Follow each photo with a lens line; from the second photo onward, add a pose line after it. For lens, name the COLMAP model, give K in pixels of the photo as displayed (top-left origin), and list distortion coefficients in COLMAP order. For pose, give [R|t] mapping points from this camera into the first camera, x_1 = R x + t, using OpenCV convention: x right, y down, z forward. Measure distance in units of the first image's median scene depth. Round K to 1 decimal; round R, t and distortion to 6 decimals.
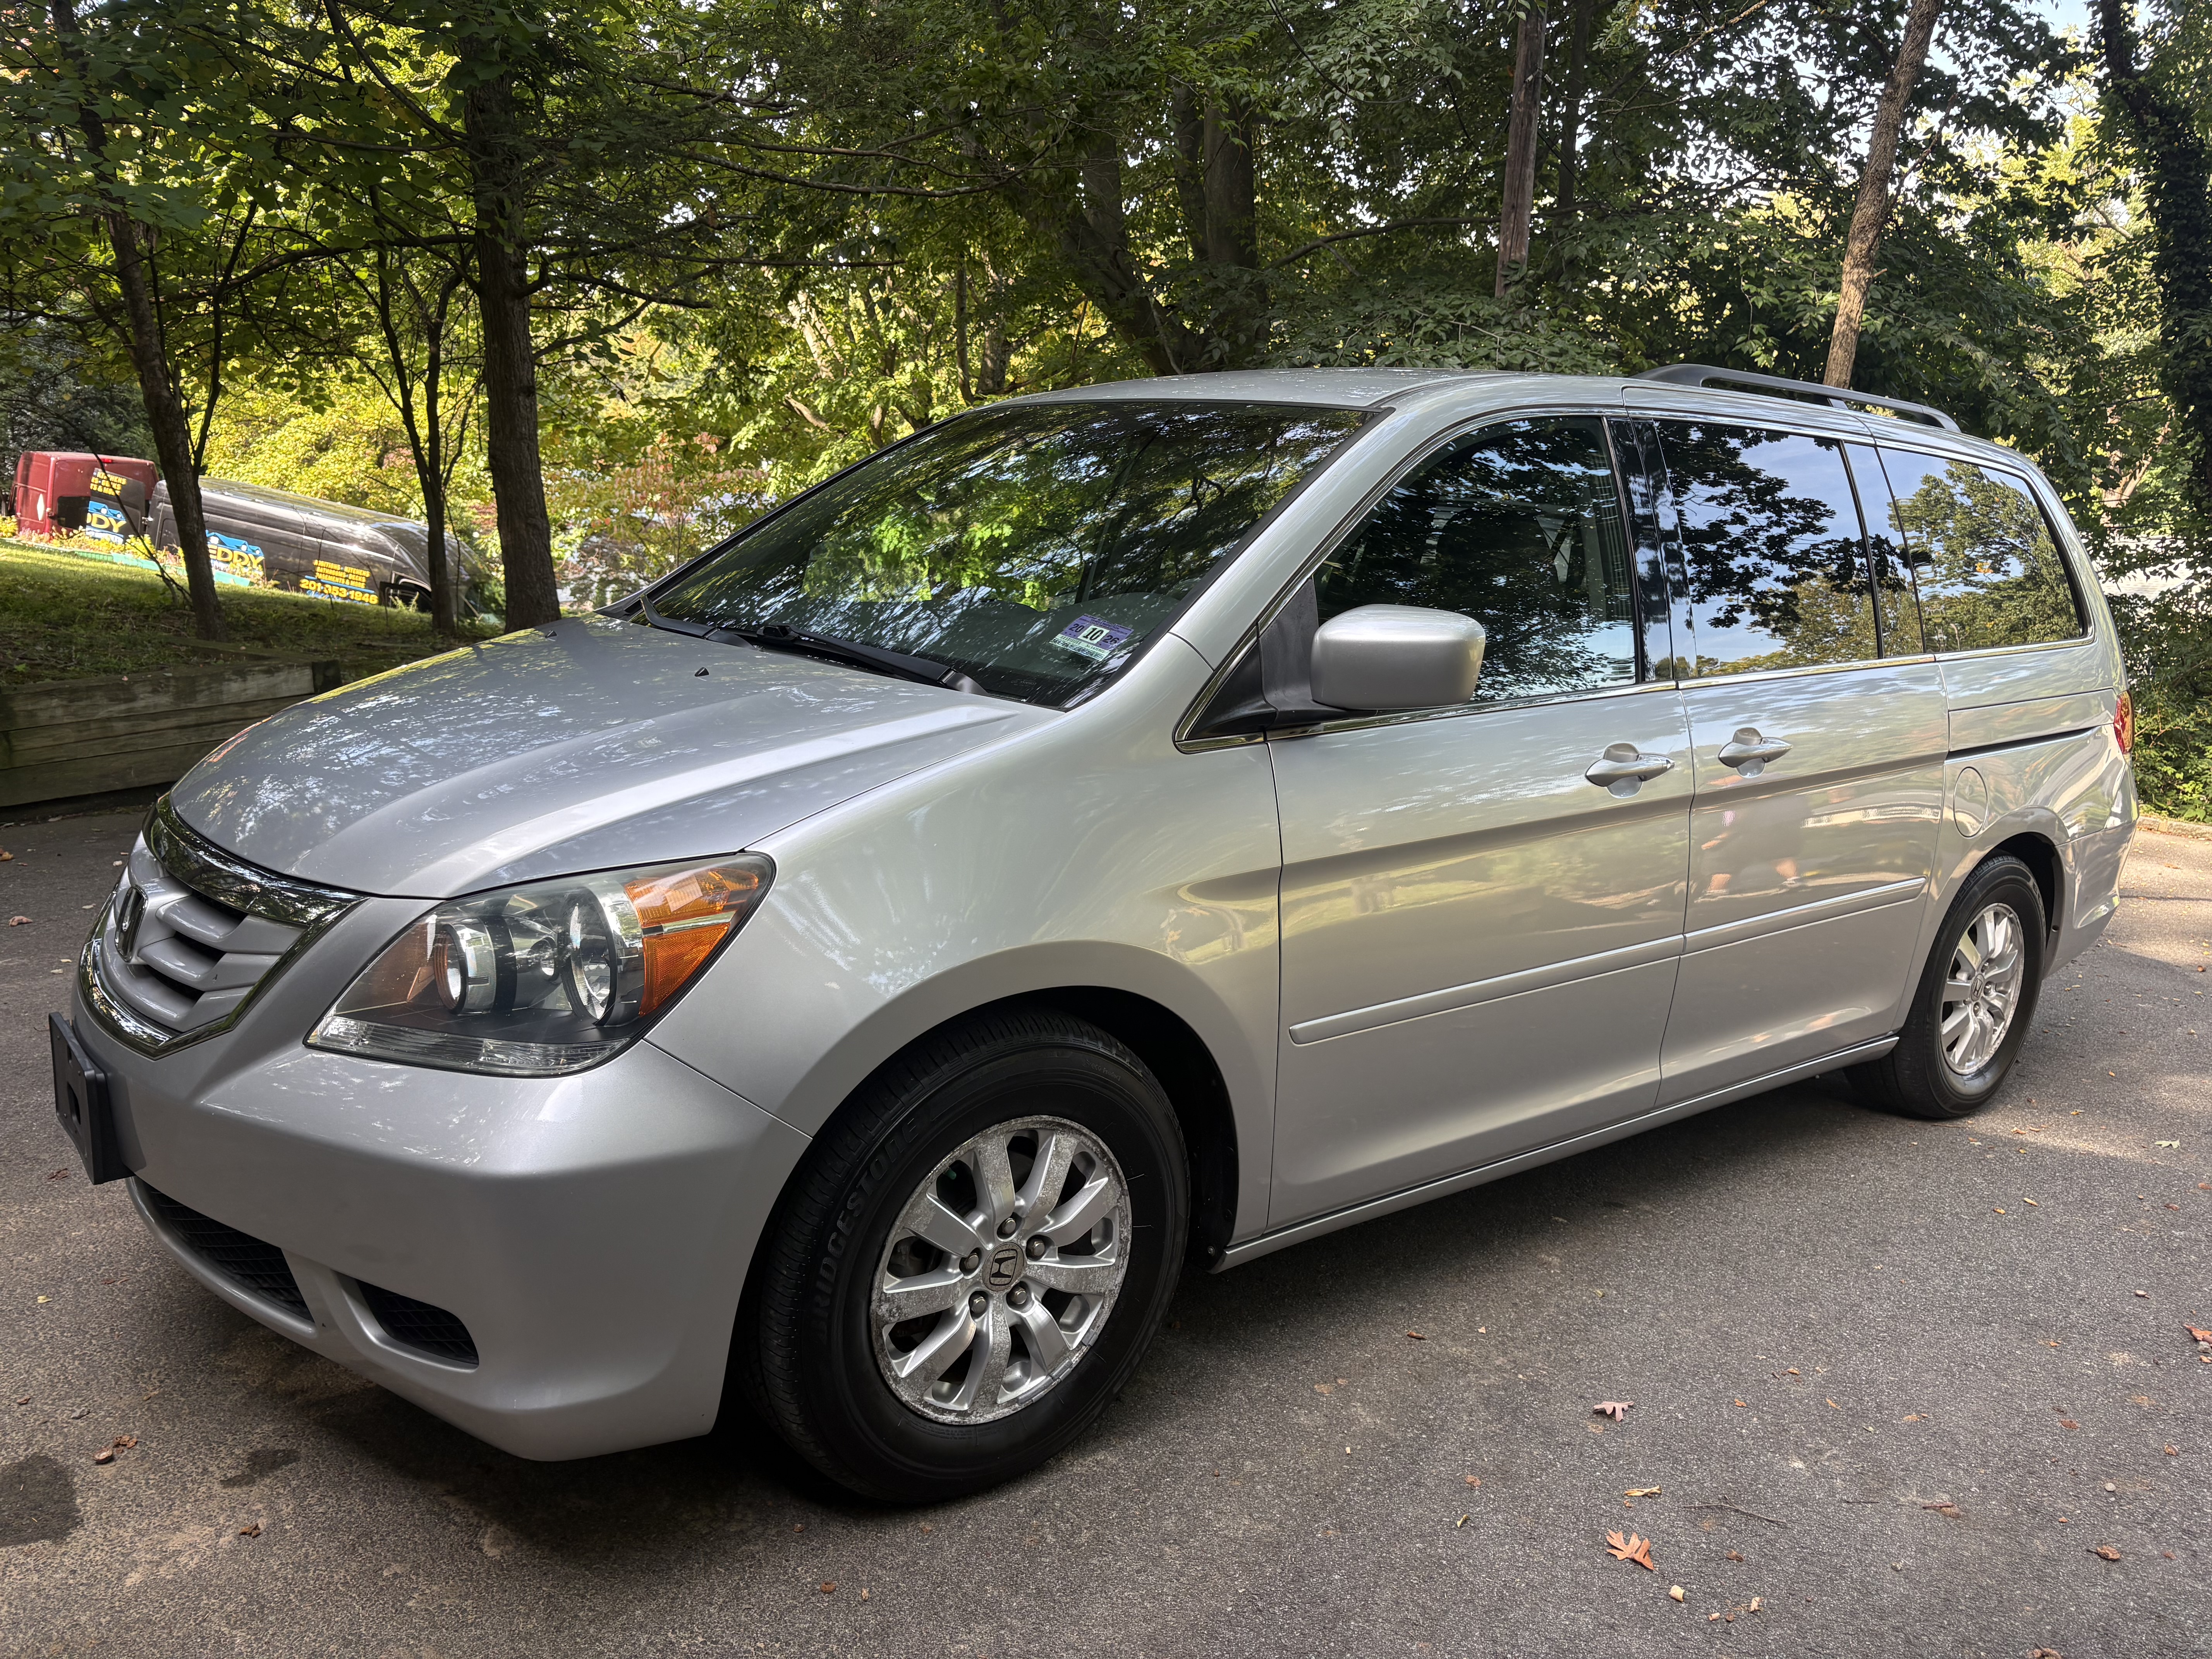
lens RADIAL K [[1702.1, 0, 1094.8], [0, 1702.1, 817.9], [0, 0, 1]] dist [0.027379, -0.022679]
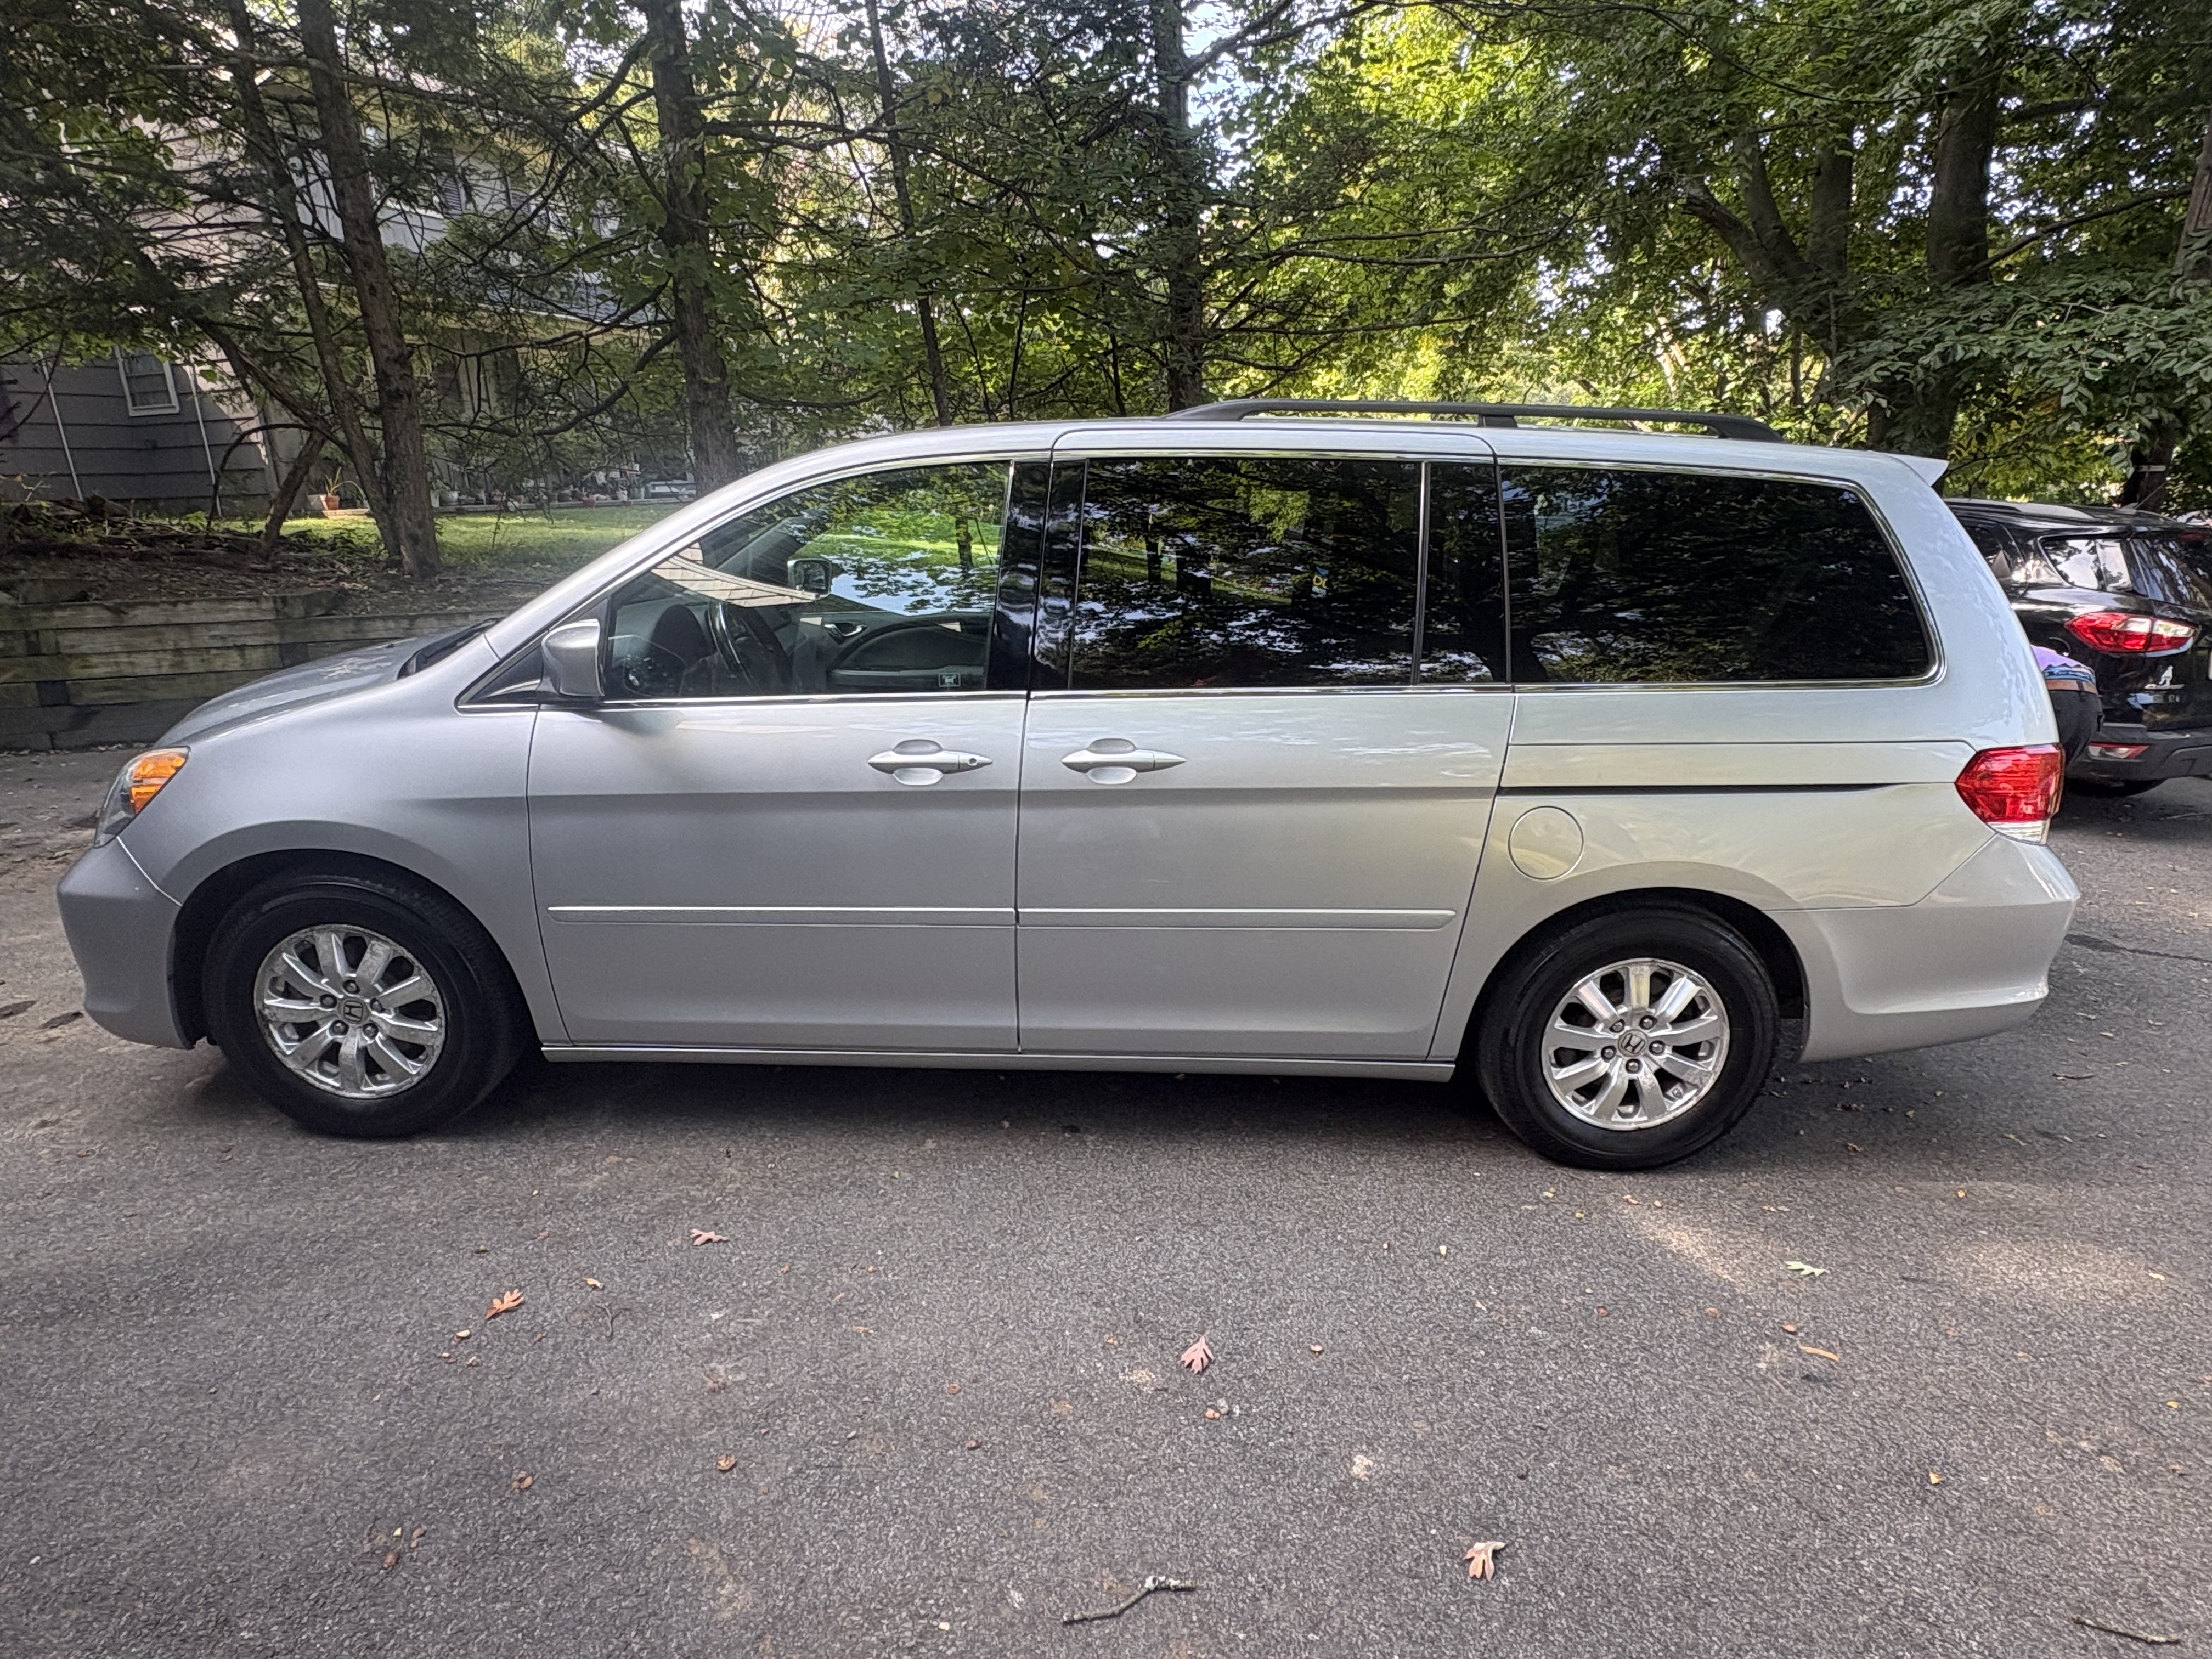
lens RADIAL K [[1228.9, 0, 1108.1], [0, 1228.9, 831.5], [0, 0, 1]] dist [-0.005095, 0.001396]
pose [[0.783261, 0.139056, -0.605942, 1.093764], [-0.099589, 0.990142, 0.098493, -0.091134], [0.613665, -0.016801, 0.789388, 0.450749]]
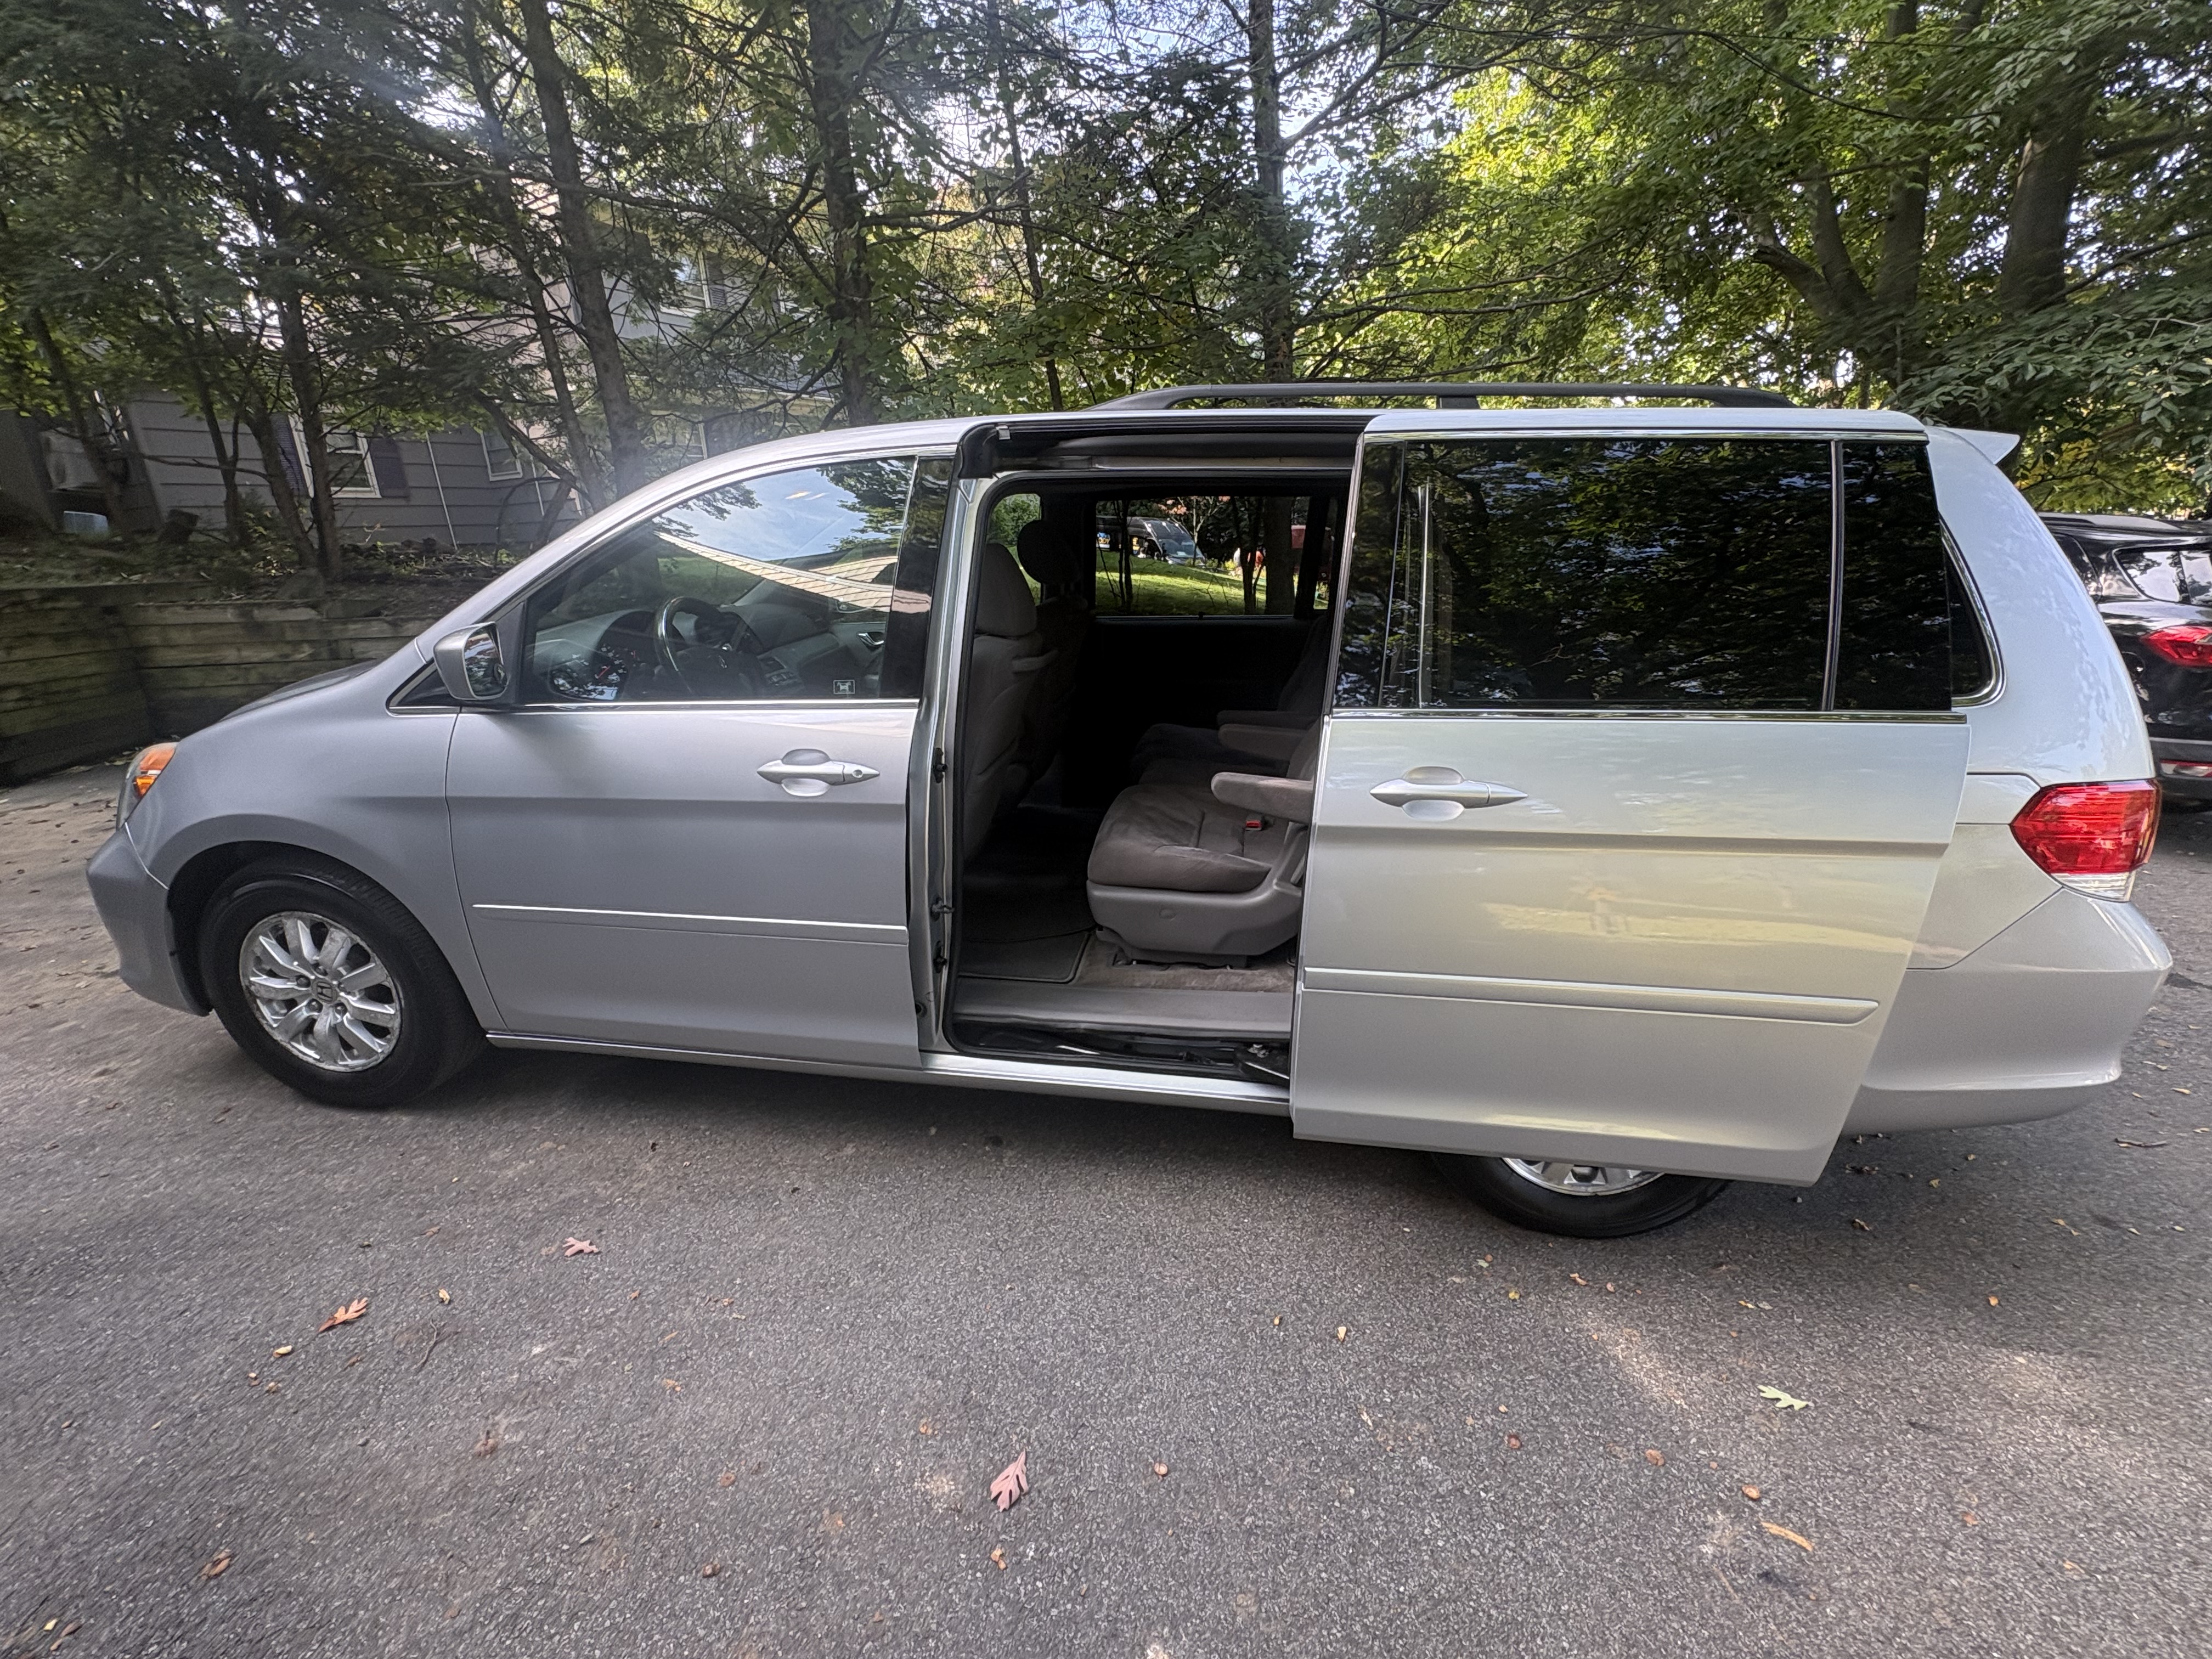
lens RADIAL K [[969.6, 0, 1107.3], [0, 969.6, 826.5], [0, 0, 1]] dist [-0.001955, -0.000163]
pose [[0.685932, 0.175238, -0.706250, 1.065822], [-0.110957, 0.984408, 0.136490, -0.121512], [0.719157, -0.015260, 0.694681, 0.788392]]
